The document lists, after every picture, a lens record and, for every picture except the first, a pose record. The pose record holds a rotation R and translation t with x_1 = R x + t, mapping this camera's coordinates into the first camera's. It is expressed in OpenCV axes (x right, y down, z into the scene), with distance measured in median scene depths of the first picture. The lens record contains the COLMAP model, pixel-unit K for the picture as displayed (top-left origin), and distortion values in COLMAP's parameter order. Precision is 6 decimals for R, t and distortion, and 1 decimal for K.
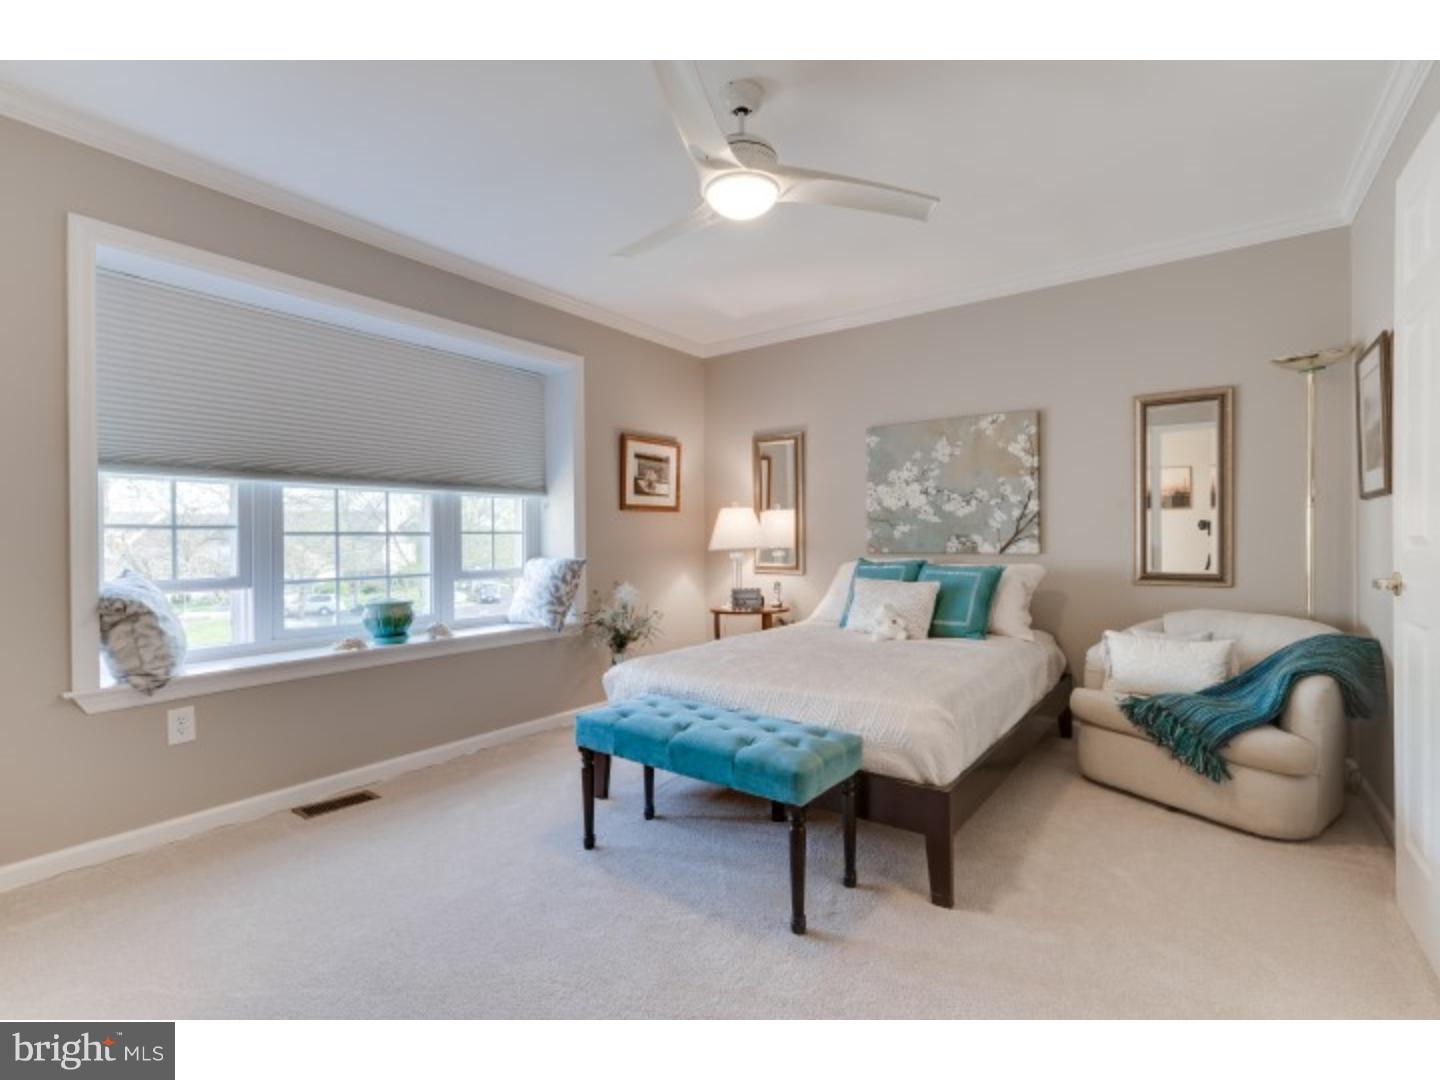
lens RADIAL K [[683.1, 0, 720.0], [0, 683.1, 540.0], [0, 0, 1]] dist [0.000705, 0.000588]
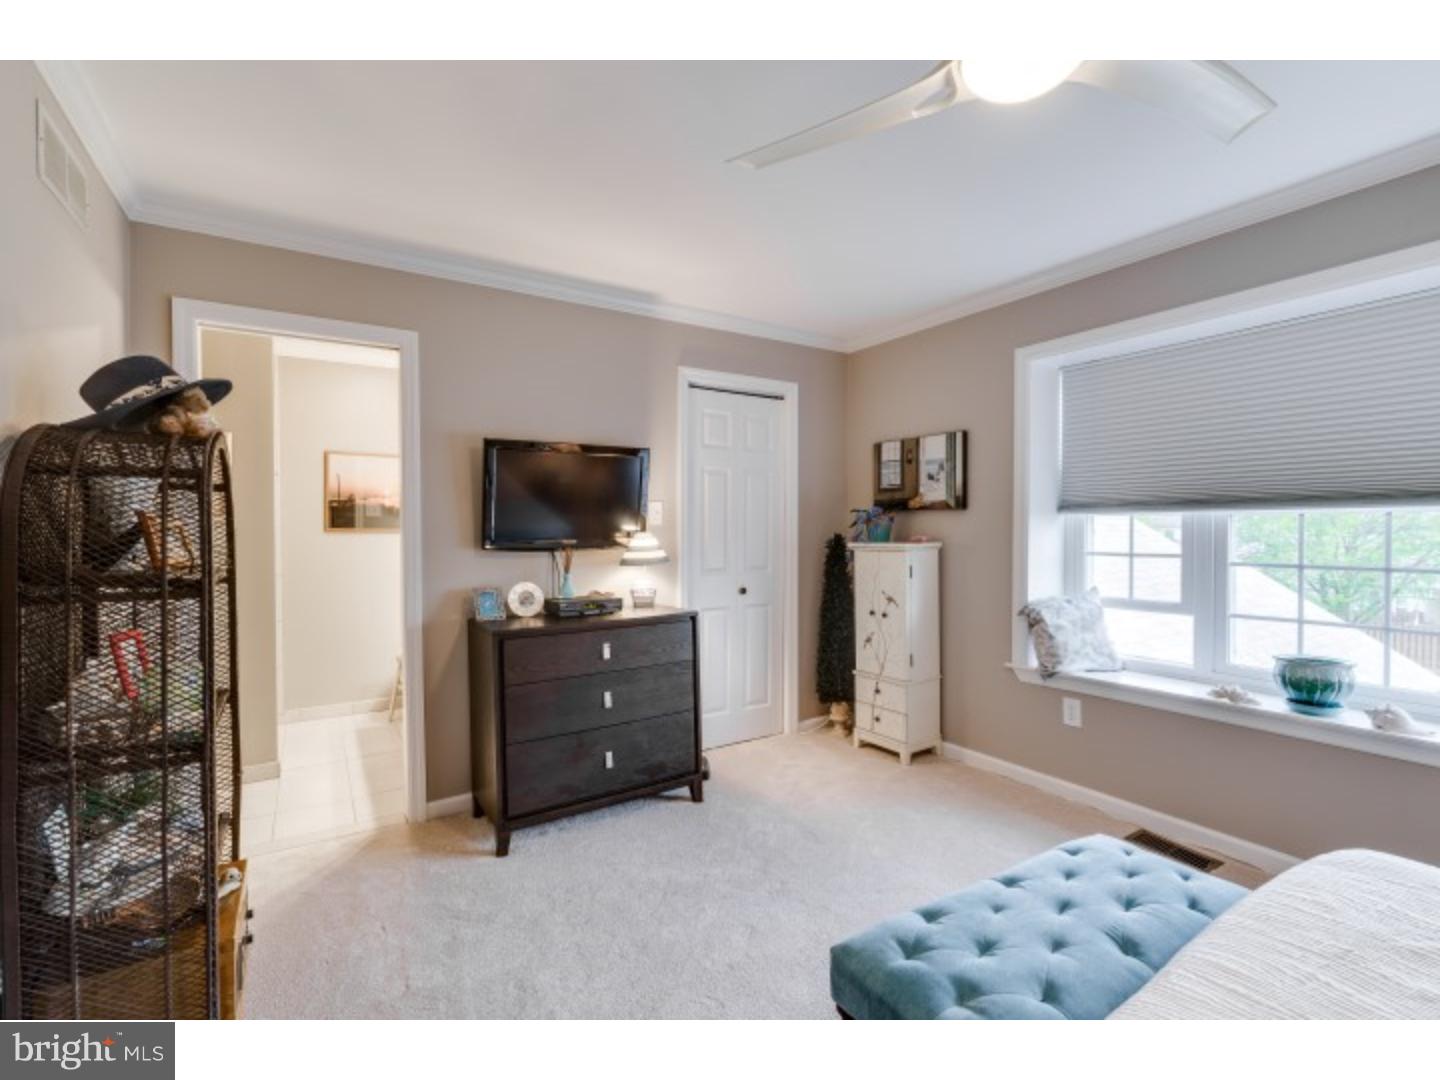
lens RADIAL K [[650.6, 0, 720.0], [0, 650.6, 540.0], [0, 0, 1]] dist [-0.003295, 0.000399]
pose [[-0.373982, 0.019399, -0.927233, 0.497903], [-0.001094, 0.999771, 0.021358, -0.066128], [0.927435, 0.009002, -0.373875, 0.718991]]
